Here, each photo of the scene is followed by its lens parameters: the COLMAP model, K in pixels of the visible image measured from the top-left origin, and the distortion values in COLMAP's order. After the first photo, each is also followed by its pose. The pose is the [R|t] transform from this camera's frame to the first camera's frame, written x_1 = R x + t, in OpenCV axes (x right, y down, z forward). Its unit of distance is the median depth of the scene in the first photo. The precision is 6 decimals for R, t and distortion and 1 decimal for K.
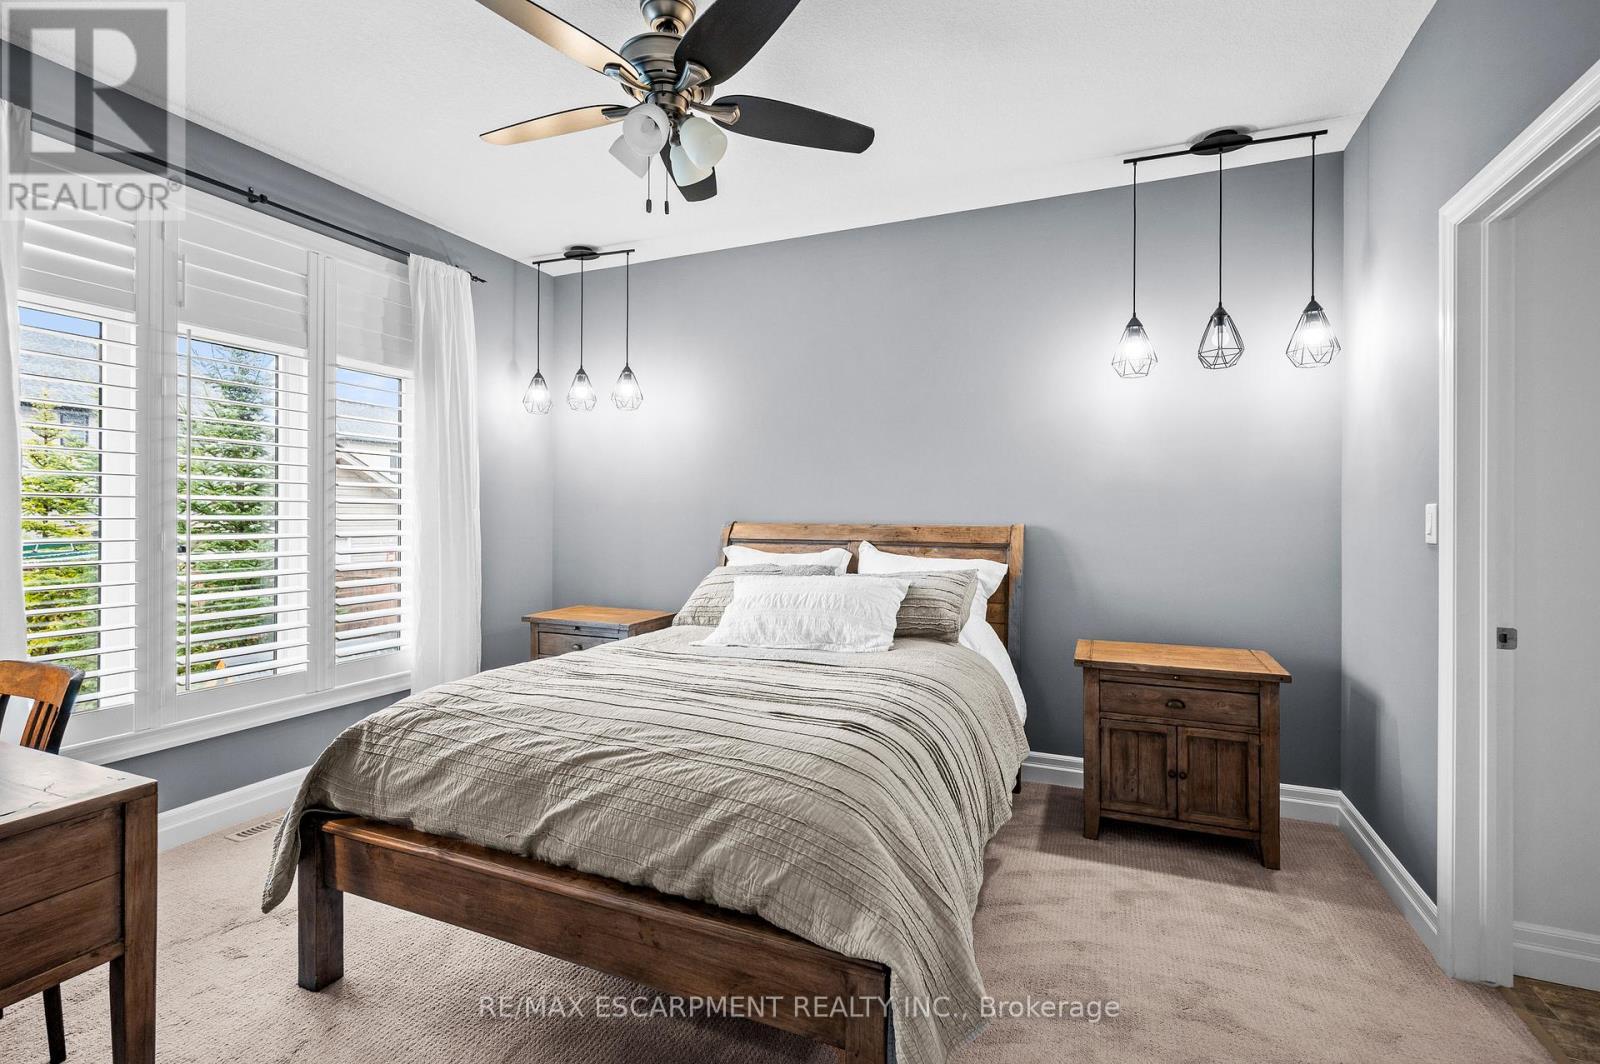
lens RADIAL K [[729.1, 0, 817.0], [0, 729.1, 517.0], [0, 0, 1]] dist [-0.001884, 0.000383]
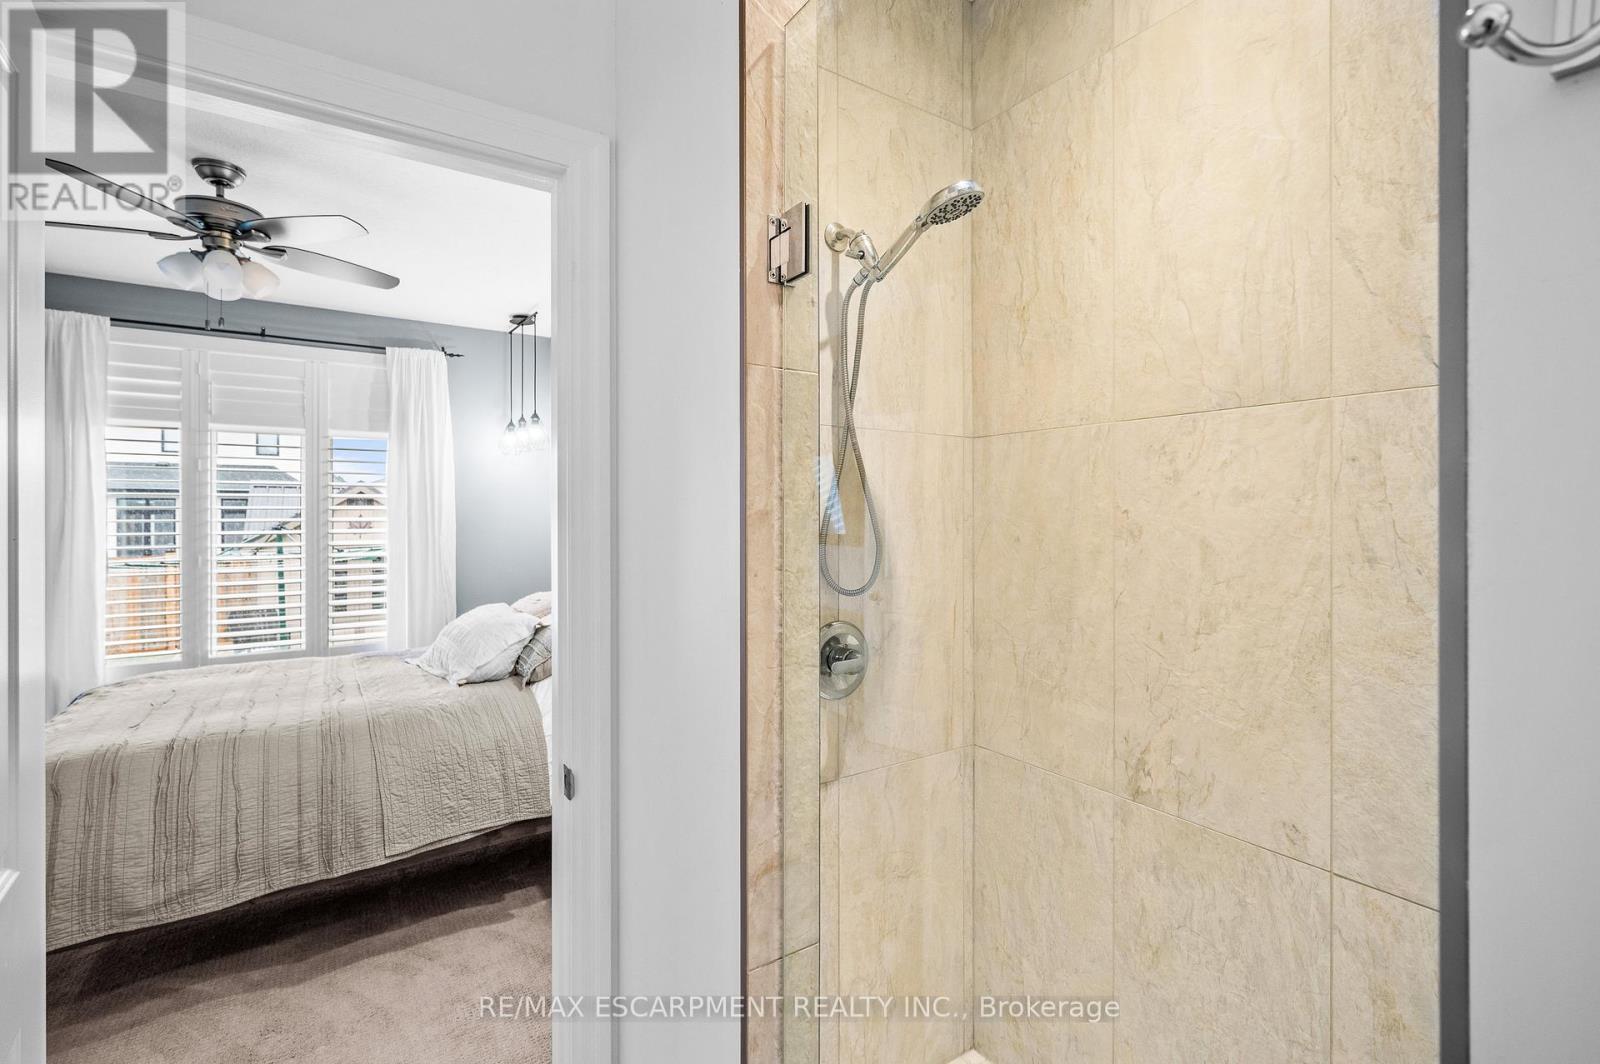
lens RADIAL K [[729.1, 0, 798.8], [0, 729.1, 516.4], [0, 0, 1]] dist [-0.001884, 0.000383]
pose [[0.831336, -0.001326, -0.555768, 0.971196], [0.003779, 0.999988, 0.003267, -0.058451], [0.555757, -0.004816, 0.831331, 0.354657]]
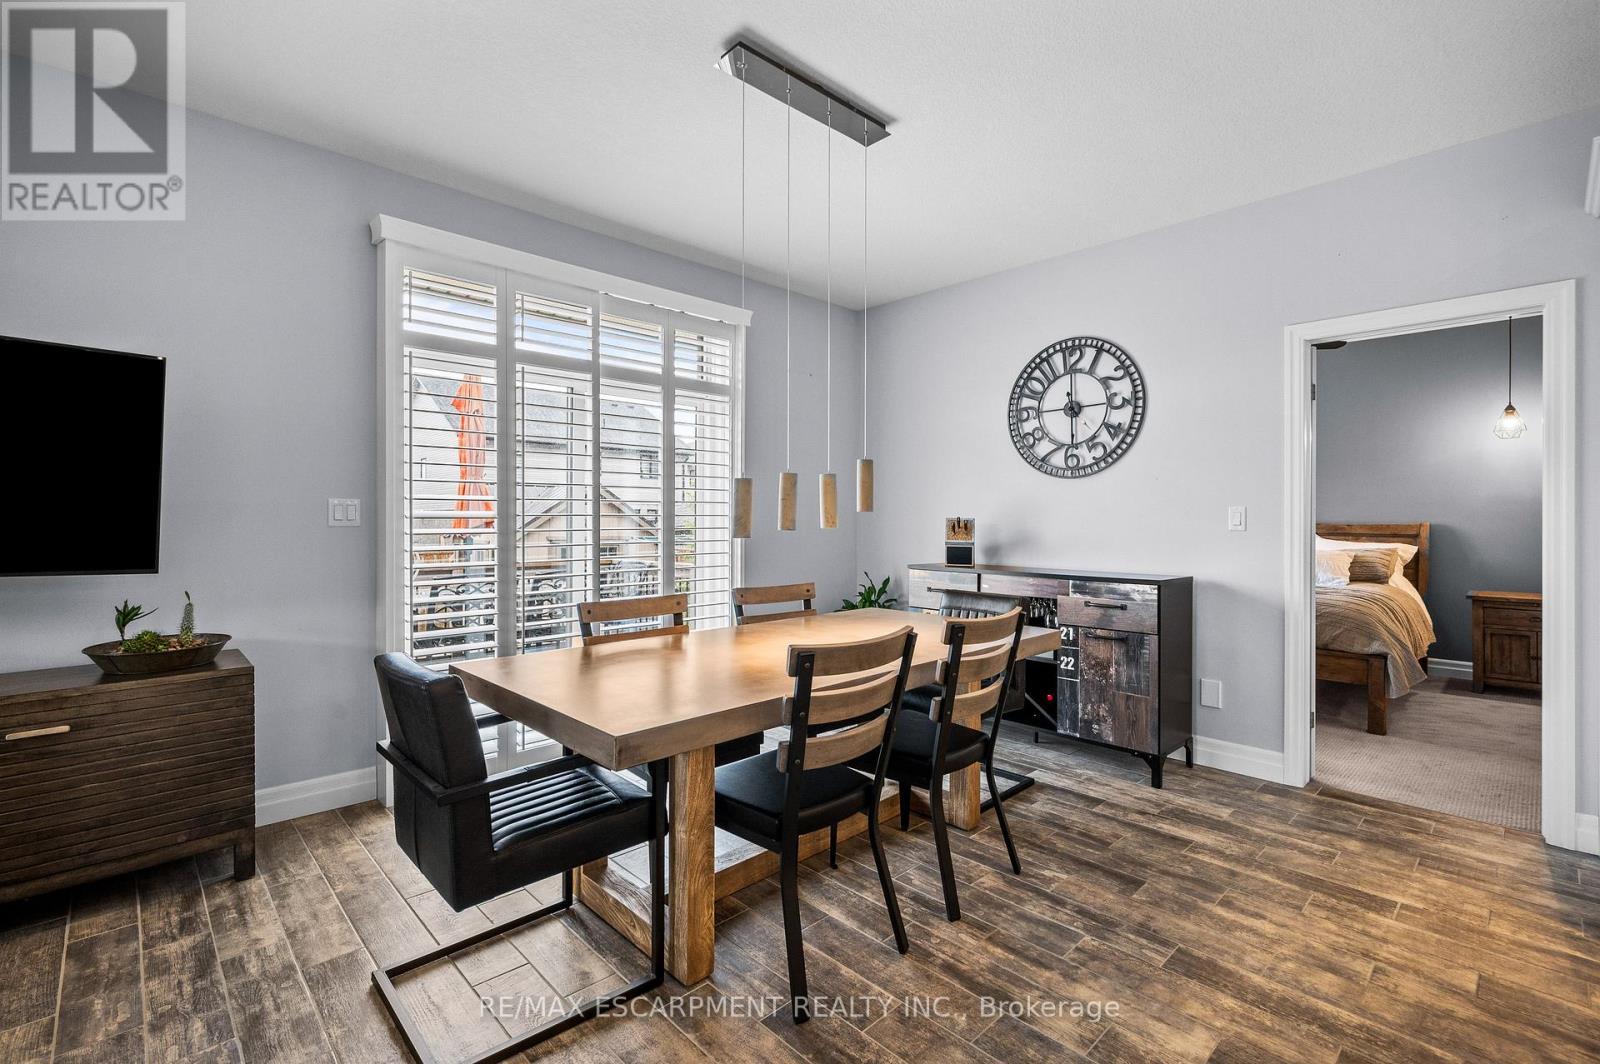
lens RADIAL K [[729.1, 0, 802.9], [0, 729.1, 514.8], [0, 0, 1]] dist [-0.001884, 0.000383]
pose [[0.914301, -0.000018, -0.405036, -0.407698], [-0.003514, 0.999962, -0.007978, 0.010104], [0.405021, 0.008718, 0.914266, -1.279753]]
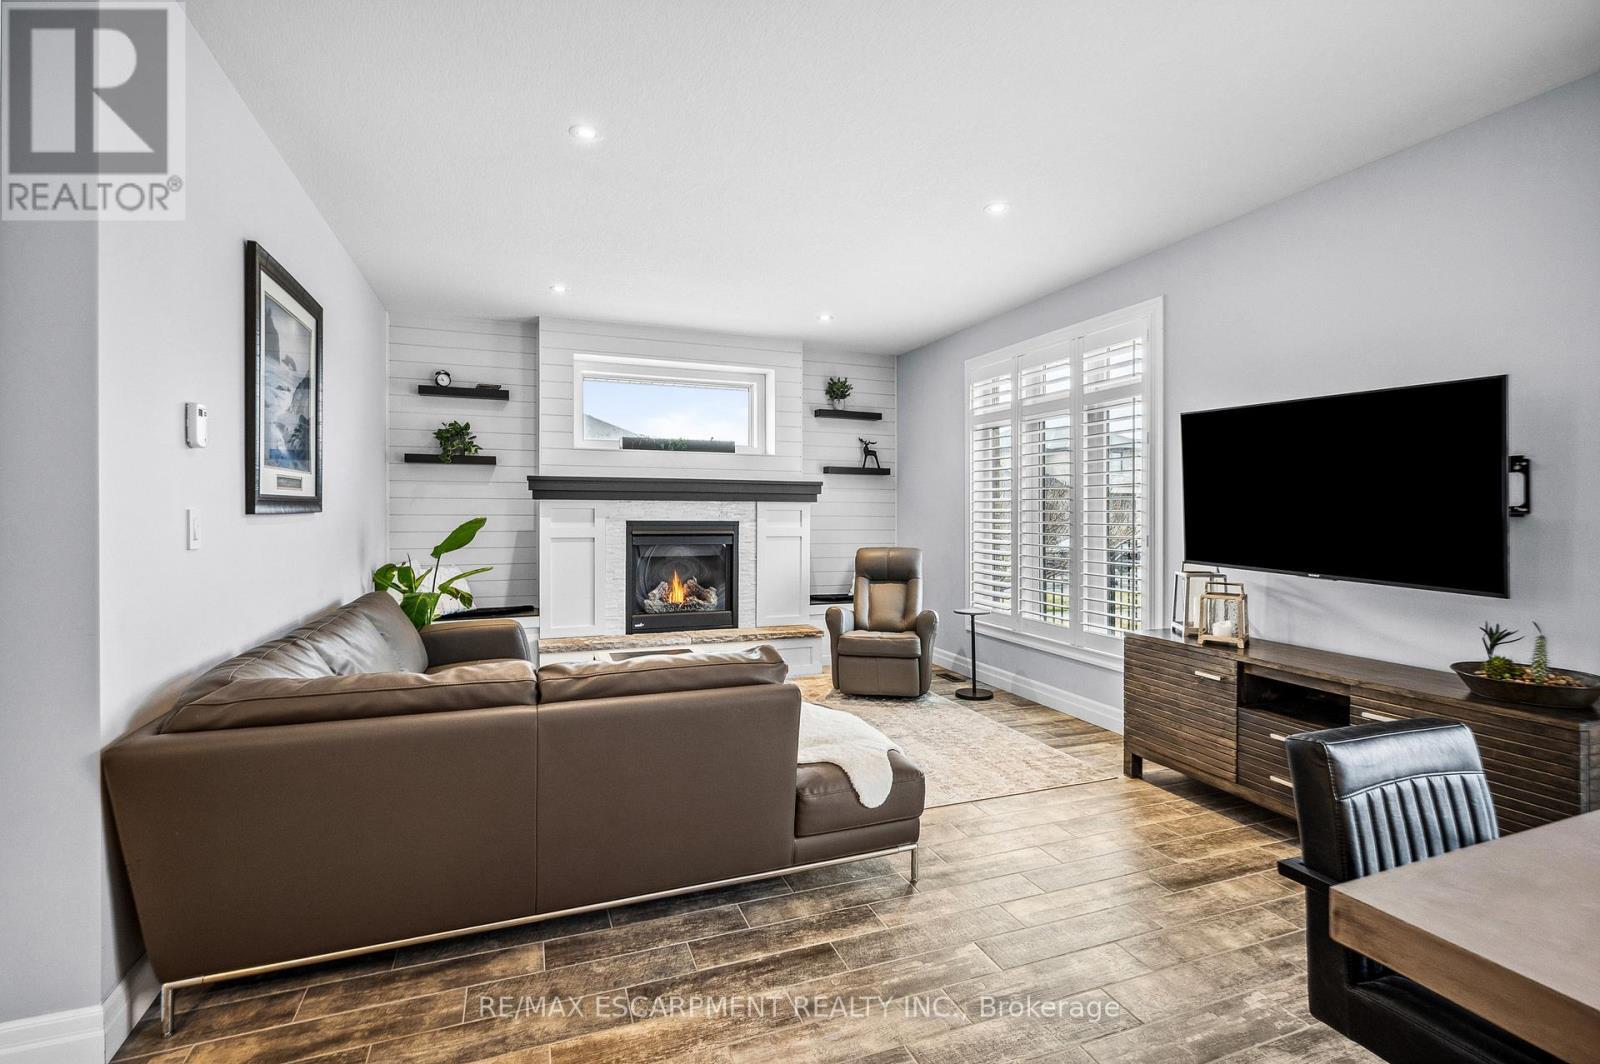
lens RADIAL K [[729.1, 0, 805.2], [0, 729.1, 515.0], [0, 0, 1]] dist [-0.001884, 0.000383]
pose [[-0.733498, 0.000131, -0.679691, -0.307142], [-0.005554, 0.999965, 0.006186, -0.019526], [0.679669, 0.008312, -0.733472, -0.781588]]
